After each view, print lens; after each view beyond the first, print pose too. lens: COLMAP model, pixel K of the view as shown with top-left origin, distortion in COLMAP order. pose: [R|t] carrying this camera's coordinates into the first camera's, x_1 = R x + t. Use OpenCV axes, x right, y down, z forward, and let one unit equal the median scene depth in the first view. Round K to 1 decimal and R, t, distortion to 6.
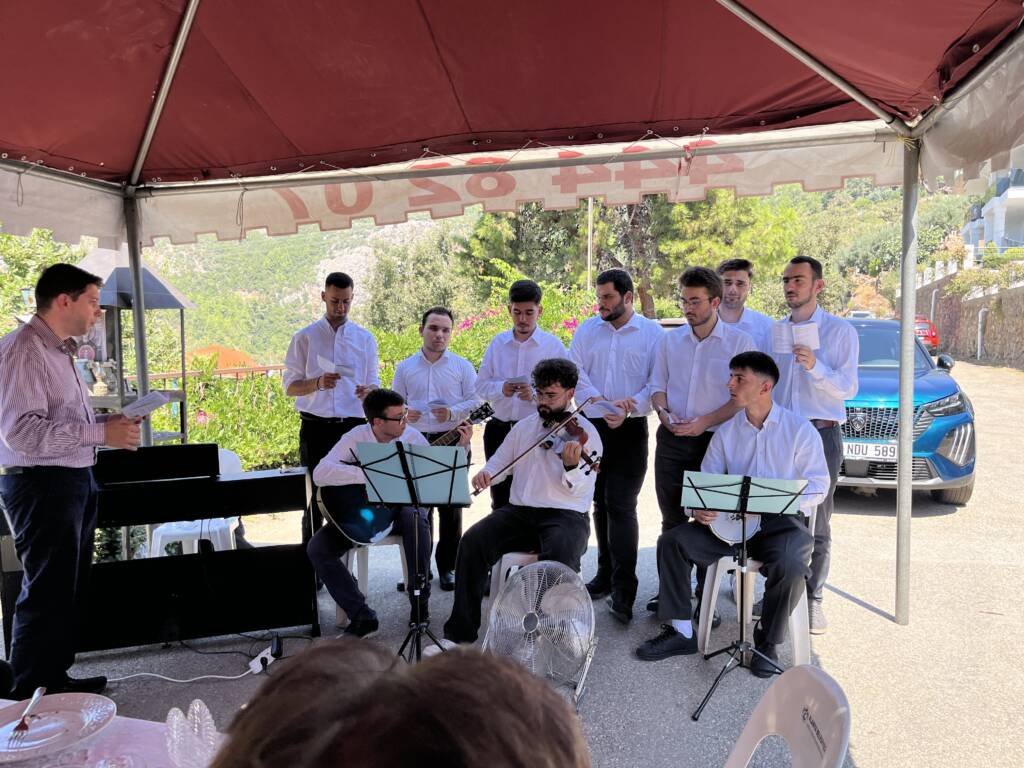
lens RADIAL K [[774.8, 0, 518.8], [0, 774.8, 387.5], [0, 0, 1]] dist [0.066608, -0.092547]
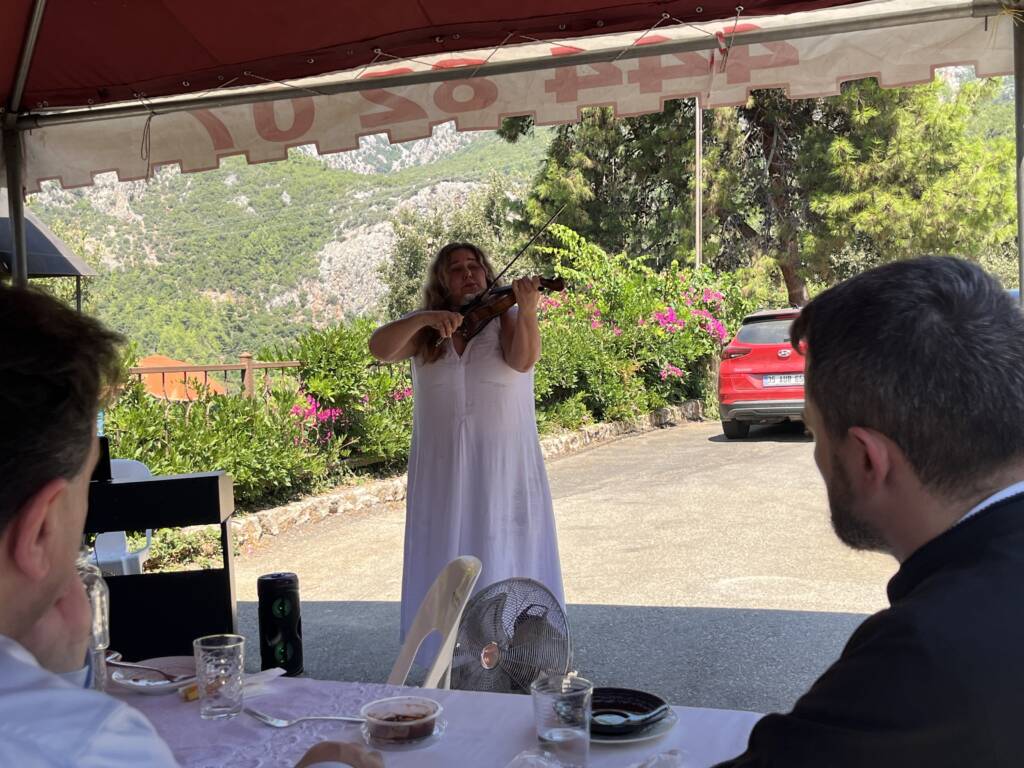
lens RADIAL K [[1185.8, 0, 512.9], [0, 1185.8, 380.1], [0, 0, 1]] dist [0.034882, 0.000000]
pose [[0.995362, -0.011040, -0.095566, 0.067932], [0.006687, 0.998930, -0.045758, 0.039357], [0.095969, 0.044907, 0.994371, -0.072751]]
